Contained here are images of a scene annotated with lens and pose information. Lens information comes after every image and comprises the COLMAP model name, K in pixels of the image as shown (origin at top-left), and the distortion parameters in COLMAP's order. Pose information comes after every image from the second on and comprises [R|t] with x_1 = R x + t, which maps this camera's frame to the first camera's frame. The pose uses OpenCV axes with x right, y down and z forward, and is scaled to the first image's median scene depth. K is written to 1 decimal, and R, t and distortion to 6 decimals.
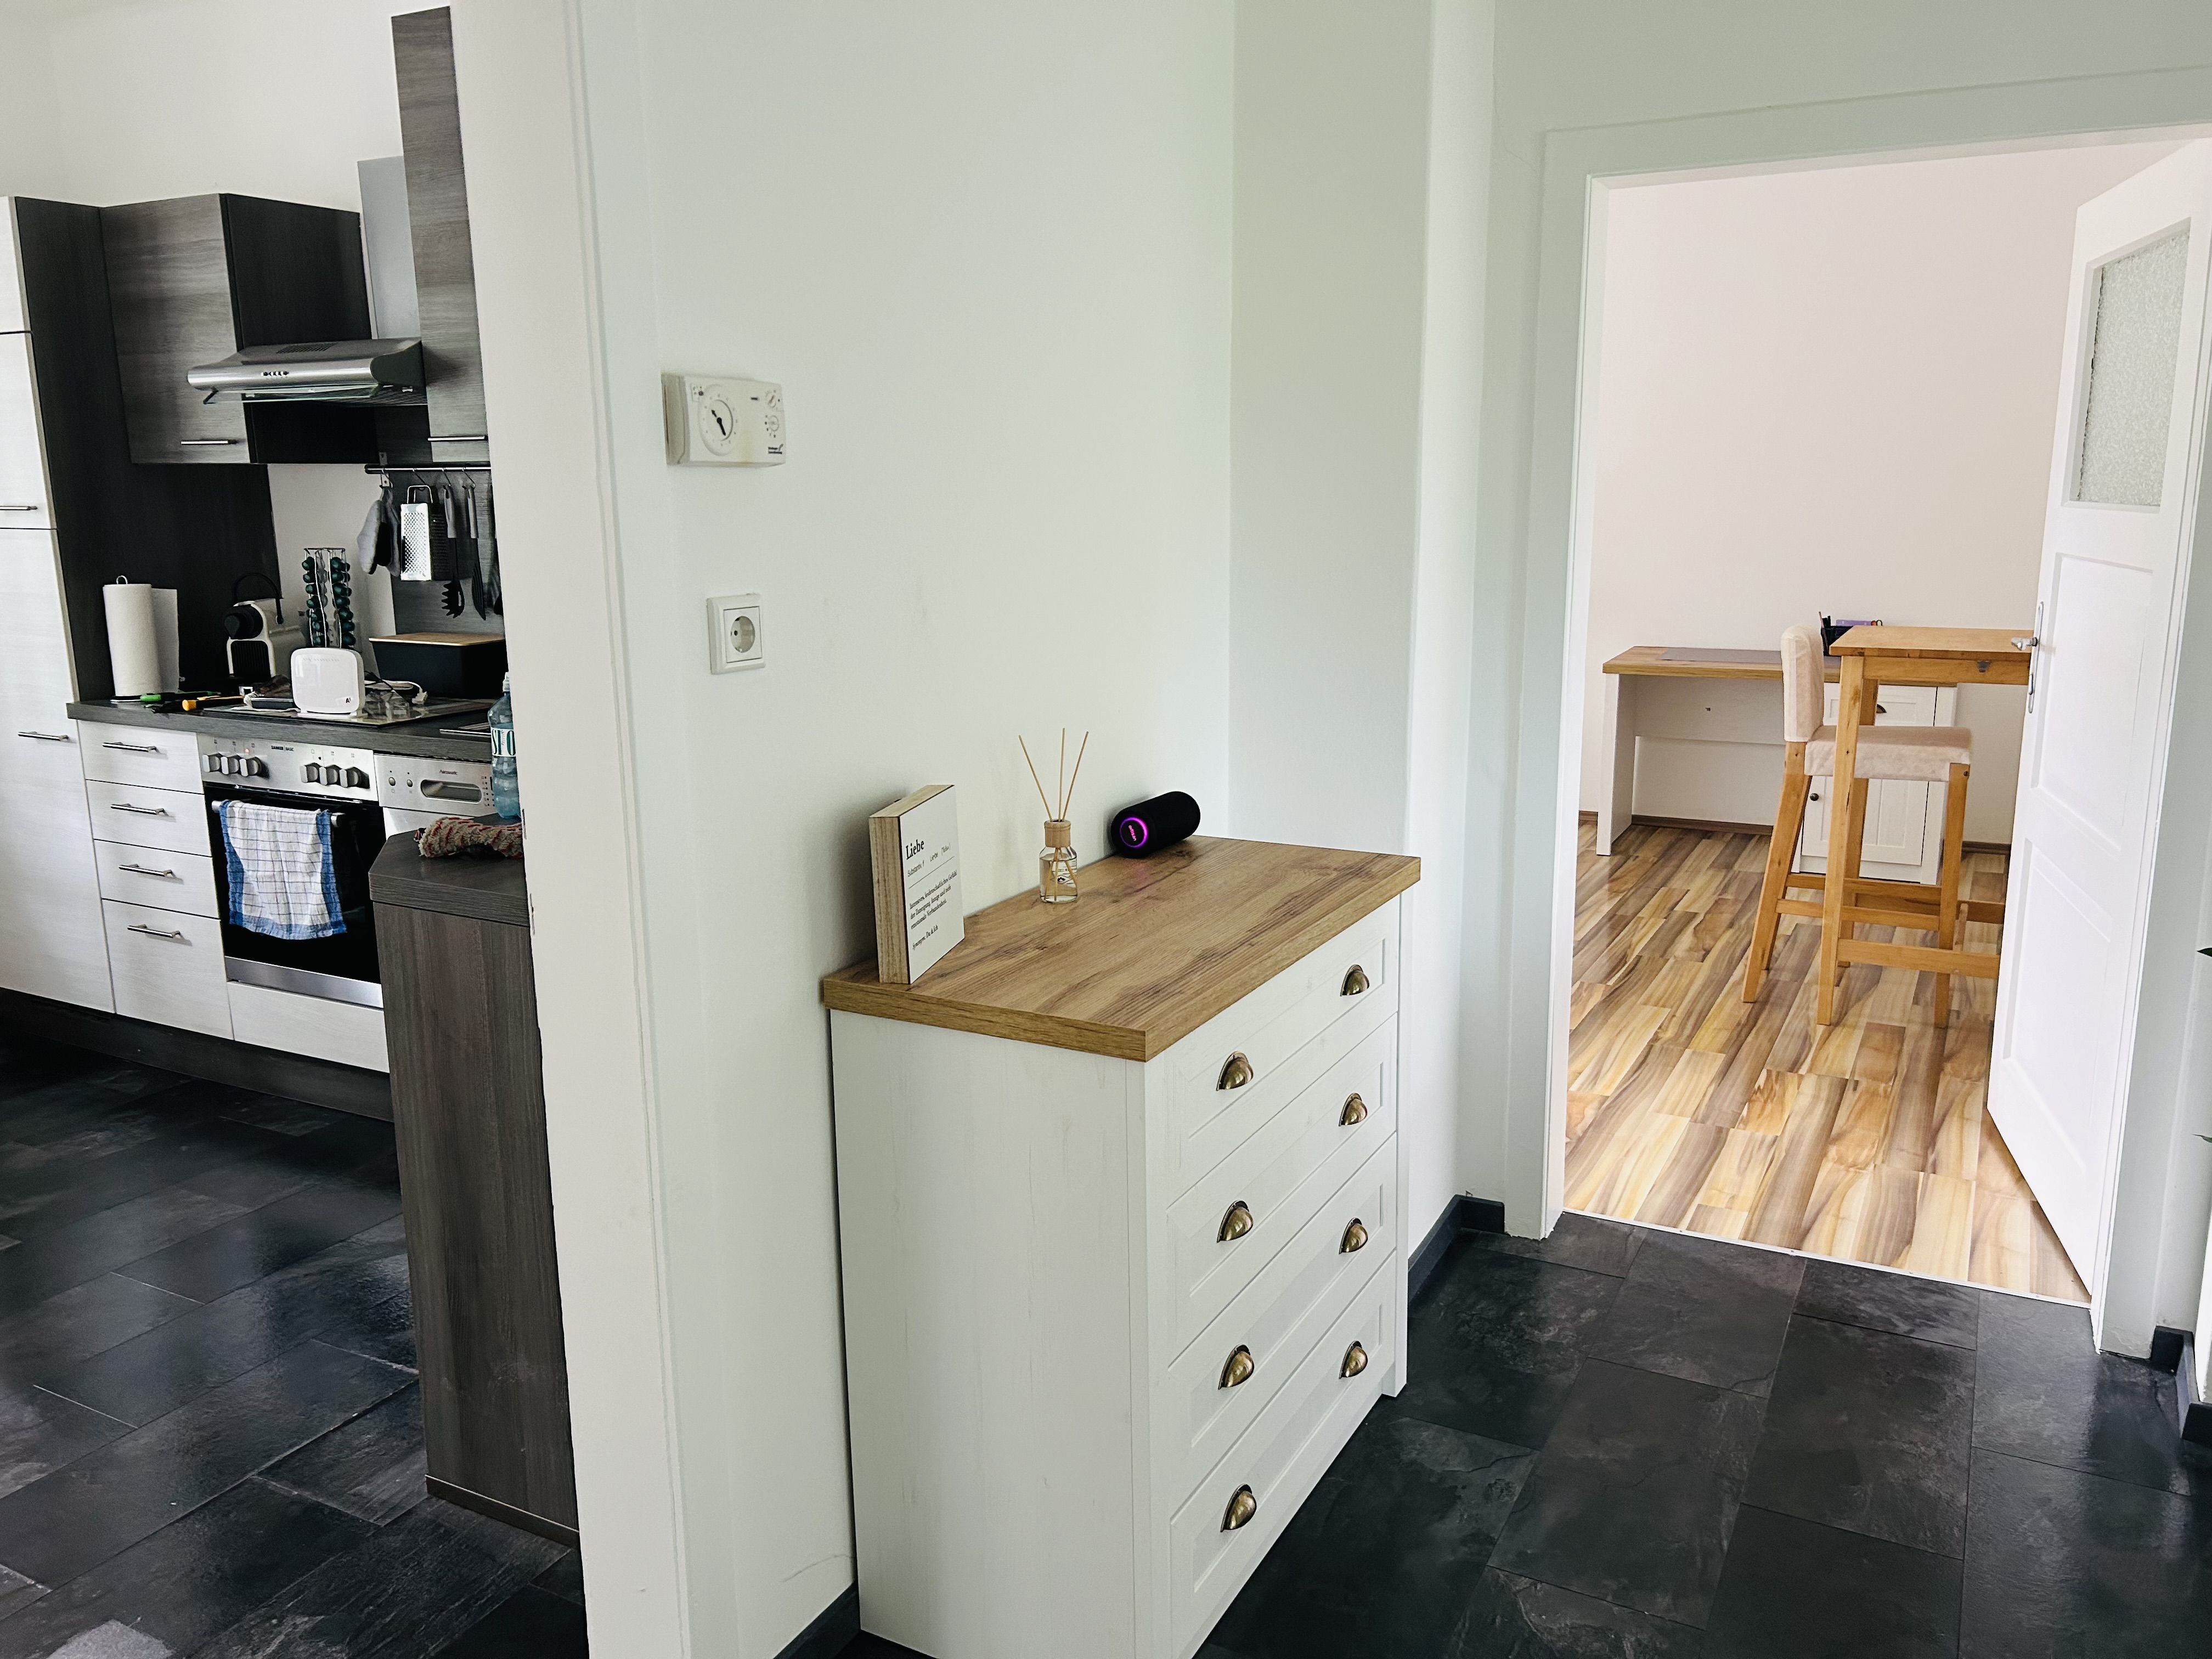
lens RADIAL K [[1669.6, 0, 1112.2], [0, 1669.6, 830.4], [0, 0, 1]] dist [0.040729, -0.014156]
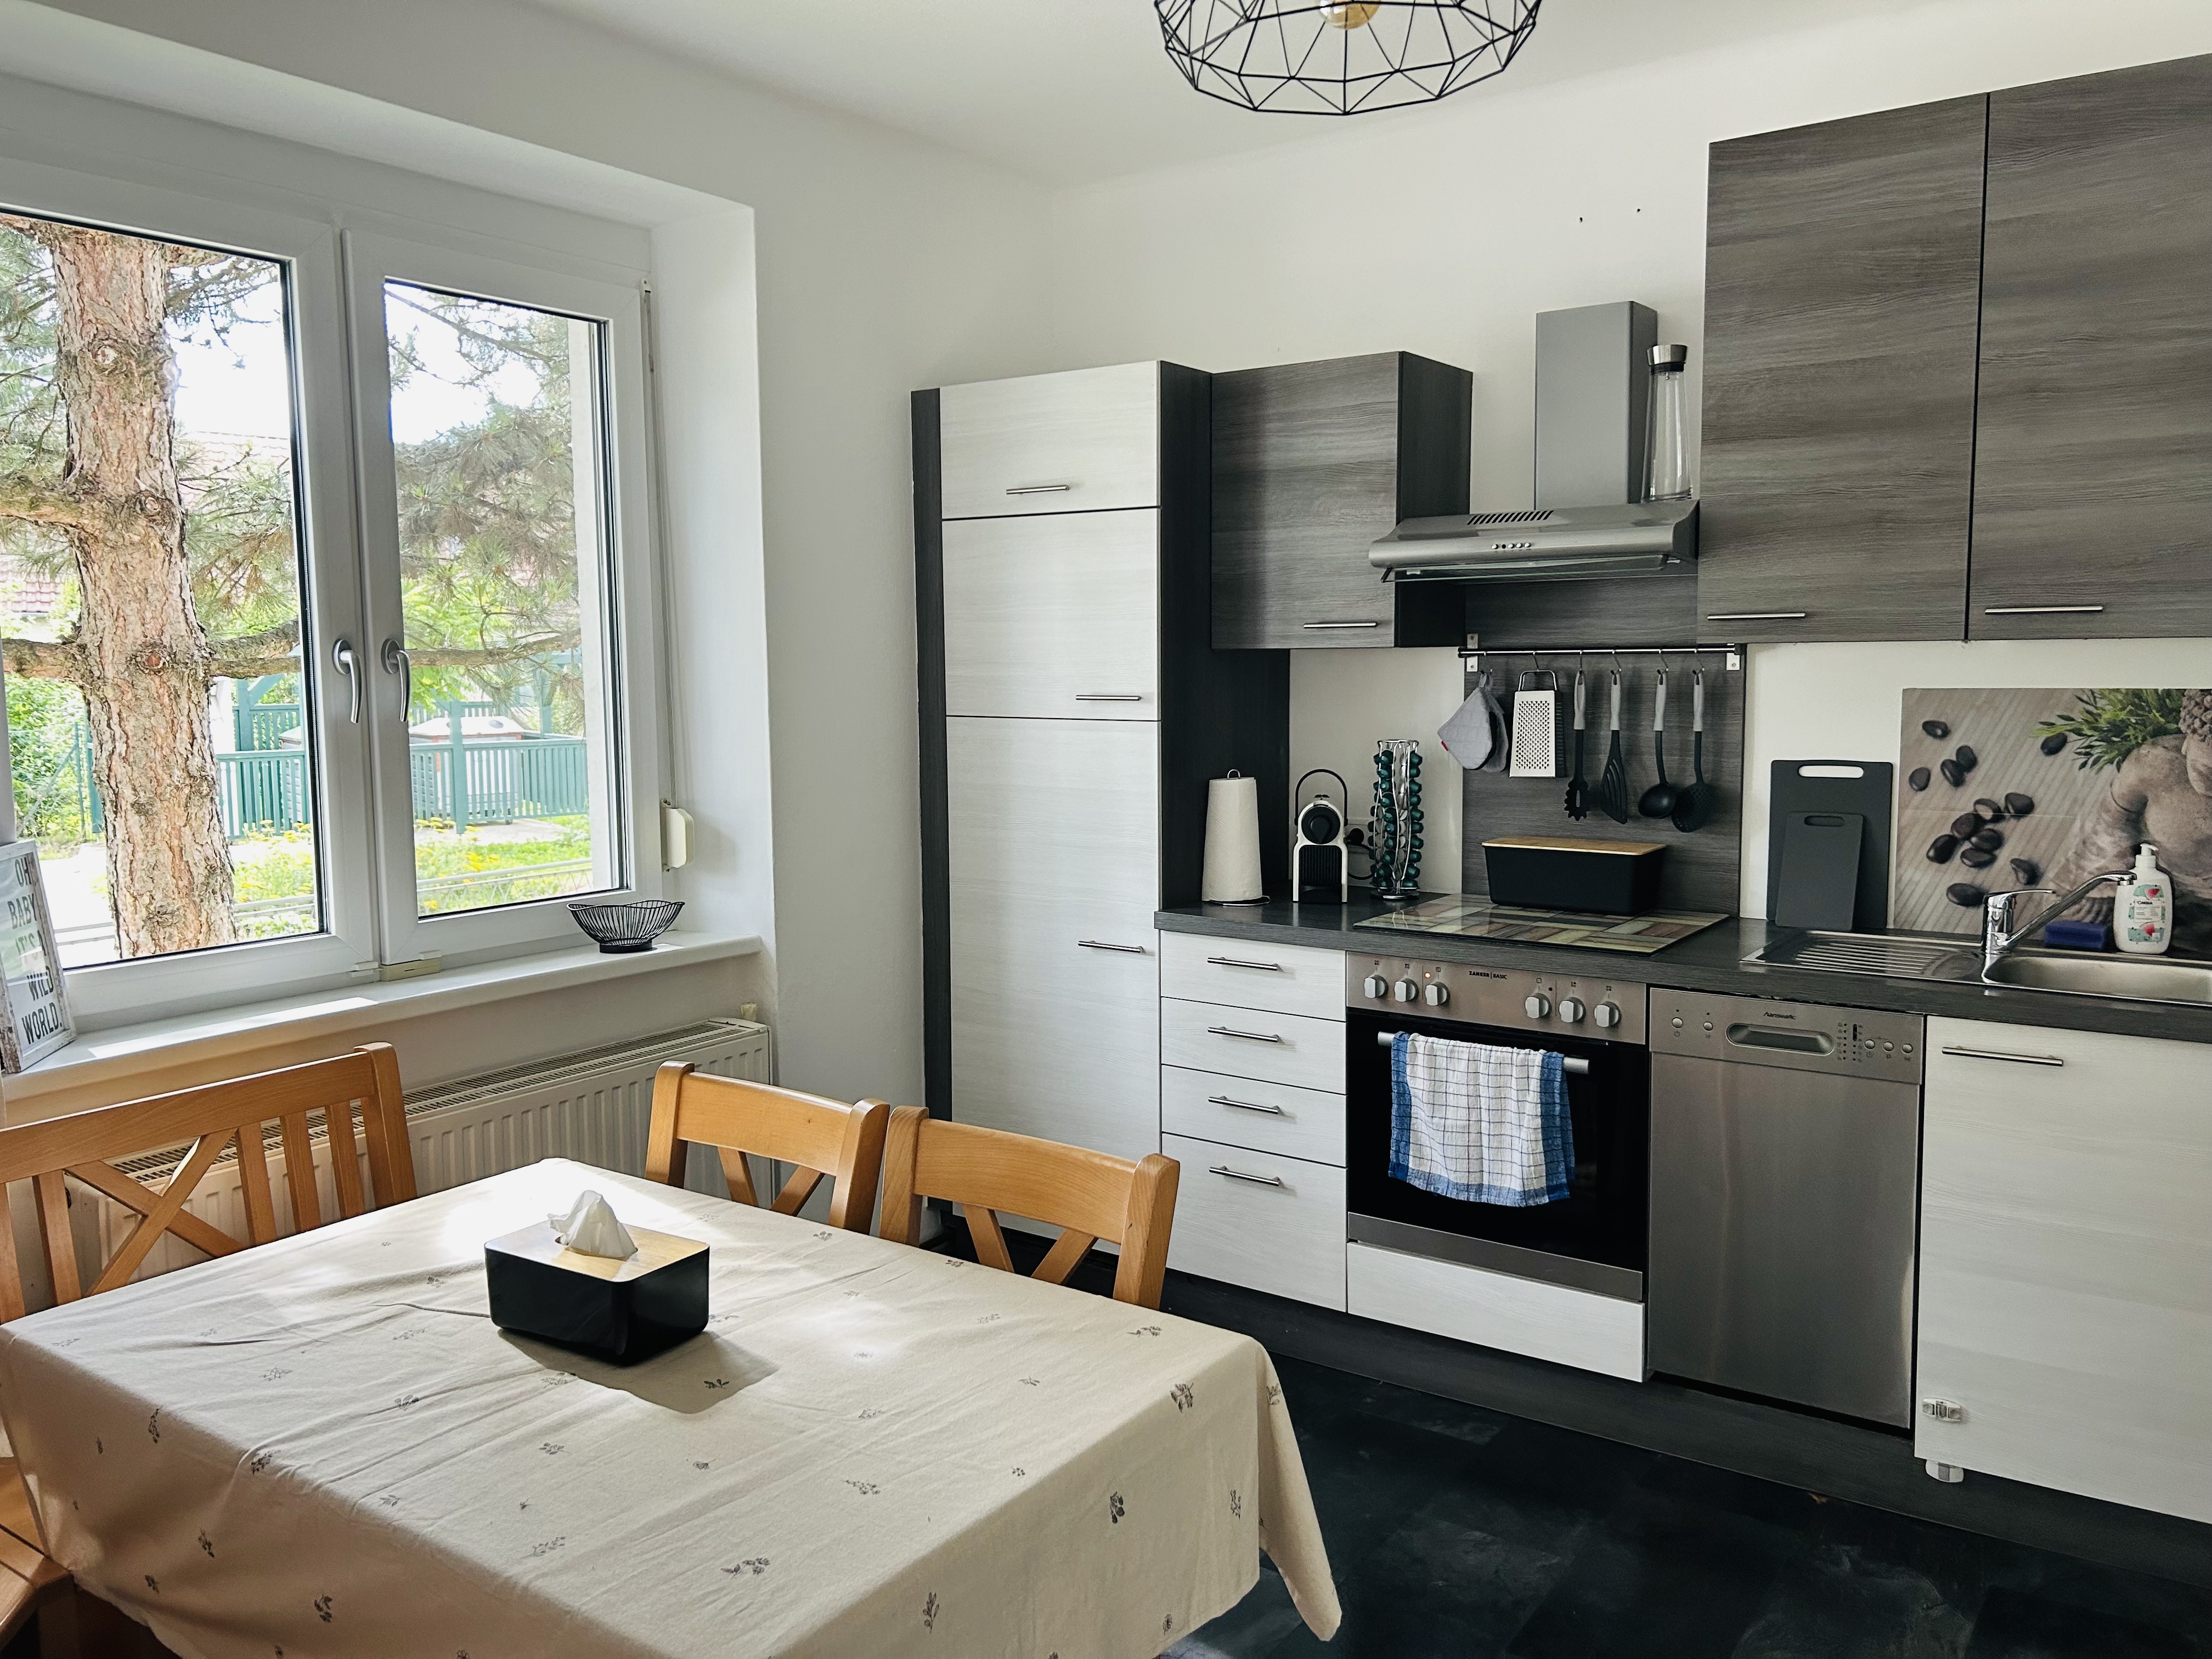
lens RADIAL K [[1669.6, 0, 1102.9], [0, 1669.6, 826.3], [0, 0, 1]] dist [0.040729, -0.014156]
pose [[0.990207, 0.017220, -0.138542, -0.540439], [-0.032203, 0.993776, -0.106644, -0.025596], [0.135843, 0.110061, 0.984598, 0.125966]]
